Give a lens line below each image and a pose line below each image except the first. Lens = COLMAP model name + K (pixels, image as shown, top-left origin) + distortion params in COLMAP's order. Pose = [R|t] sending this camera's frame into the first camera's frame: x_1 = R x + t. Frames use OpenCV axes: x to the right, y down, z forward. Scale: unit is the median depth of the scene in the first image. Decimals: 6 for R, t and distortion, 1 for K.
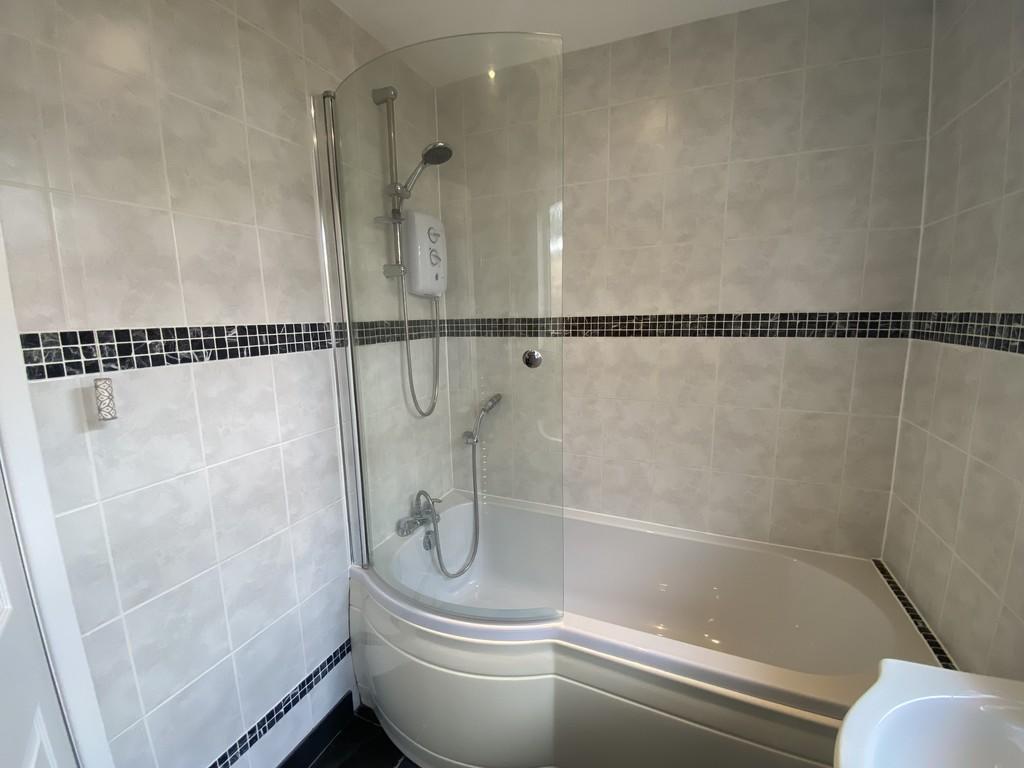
lens RADIAL K [[417.2, 0, 515.7], [0, 417.2, 384.7], [0, 0, 1]] dist [0.000313, -0.000004]
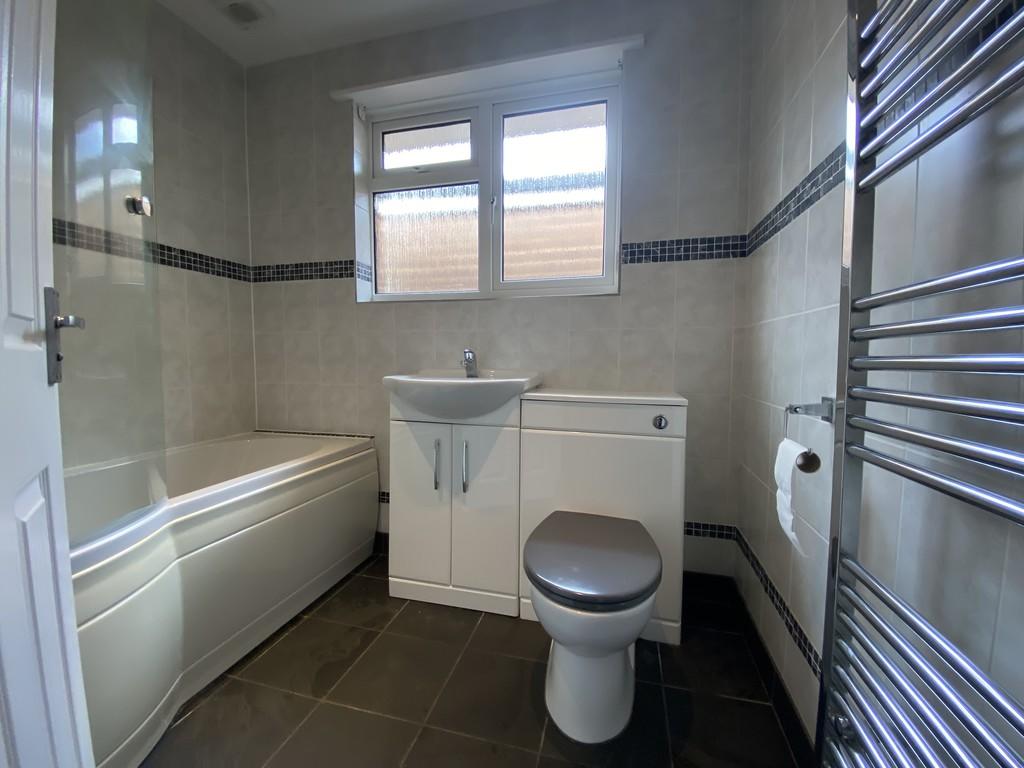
lens RADIAL K [[417.2, 0, 514.0], [0, 417.2, 379.7], [0, 0, 1]] dist [0.000313, -0.000004]
pose [[-0.149143, -0.044940, 0.987794, -0.813537], [0.156685, 0.985272, 0.068482, 0.302942], [-0.976323, 0.164986, -0.139905, 0.277317]]
